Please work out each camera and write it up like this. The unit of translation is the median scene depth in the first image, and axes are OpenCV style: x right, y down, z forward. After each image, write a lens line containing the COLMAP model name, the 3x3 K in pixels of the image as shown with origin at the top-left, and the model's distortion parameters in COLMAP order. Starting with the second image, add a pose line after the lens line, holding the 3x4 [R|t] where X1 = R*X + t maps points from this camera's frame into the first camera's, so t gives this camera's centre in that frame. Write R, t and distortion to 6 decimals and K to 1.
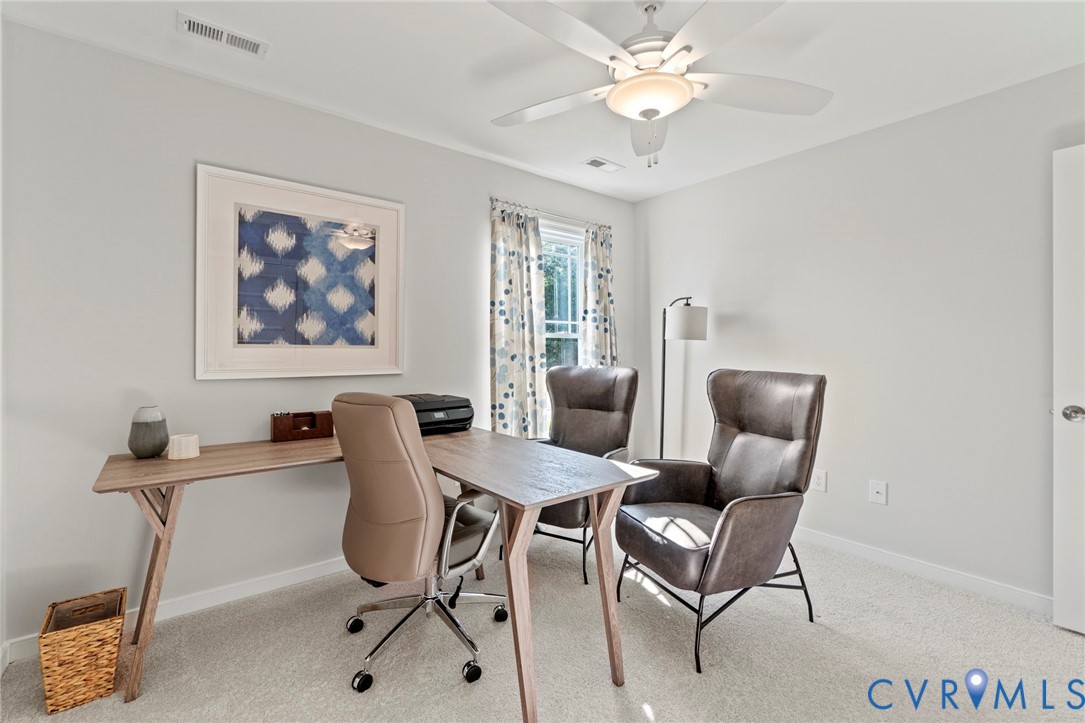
lens RADIAL K [[464.9, 0, 544.7], [0, 464.9, 350.7], [0, 0, 1]] dist [-0.003592, 0.000053]
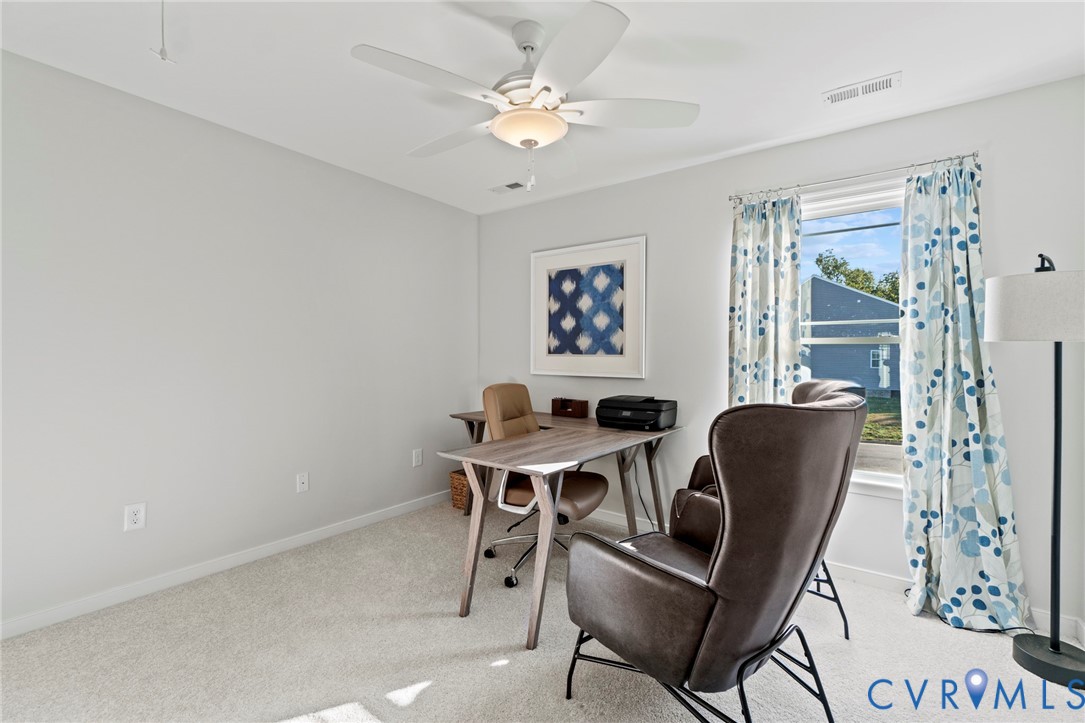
lens RADIAL K [[464.9, 0, 544.1], [0, 464.9, 361.3], [0, 0, 1]] dist [-0.003592, 0.000053]
pose [[0.275375, 0.010677, -0.961278, 0.844882], [-0.008963, 0.999923, 0.008538, -0.002345], [0.961295, 0.006264, 0.275449, 0.471572]]
